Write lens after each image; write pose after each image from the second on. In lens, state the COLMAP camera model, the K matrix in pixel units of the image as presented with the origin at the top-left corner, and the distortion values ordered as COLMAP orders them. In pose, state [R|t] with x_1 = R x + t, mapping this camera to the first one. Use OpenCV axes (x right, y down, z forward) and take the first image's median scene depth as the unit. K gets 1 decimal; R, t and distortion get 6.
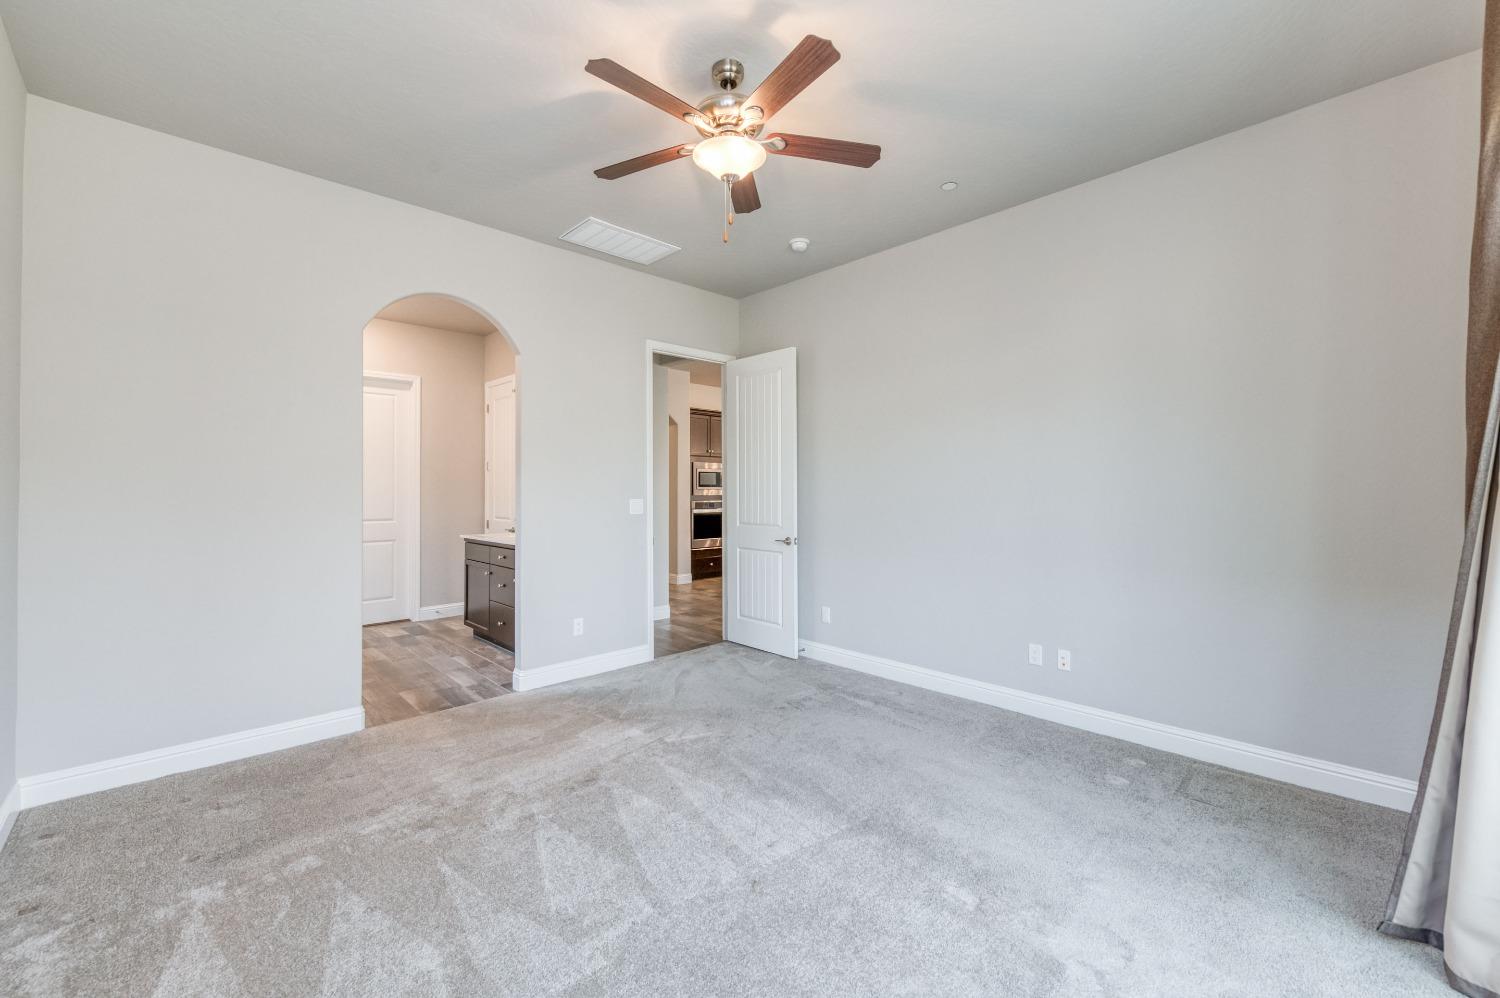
lens RADIAL K [[609.3, 0, 752.2], [0, 609.3, 493.0], [0, 0, 1]] dist [-0.001212, -0.000515]
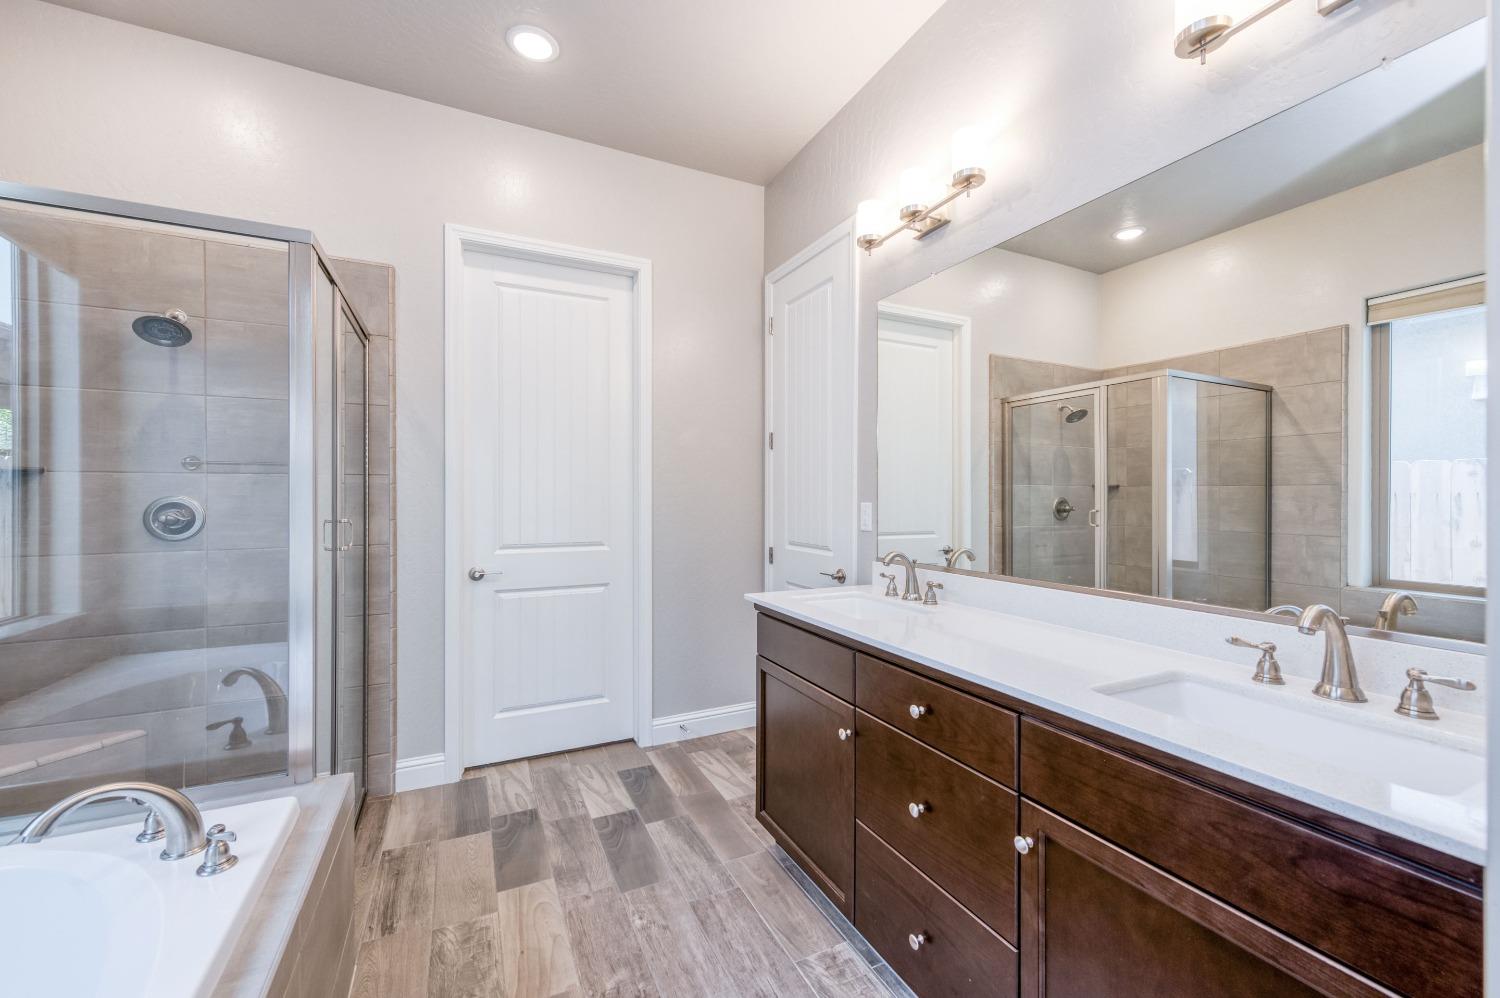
lens RADIAL K [[609.3, 0, 750.5], [0, 609.3, 500.0], [0, 0, 1]] dist [-0.001212, -0.000515]
pose [[0.949492, -0.000394, -0.313790, -0.326805], [0.002630, 0.999974, 0.006702, 0.002326], [0.313779, -0.007189, 0.949469, 0.577600]]
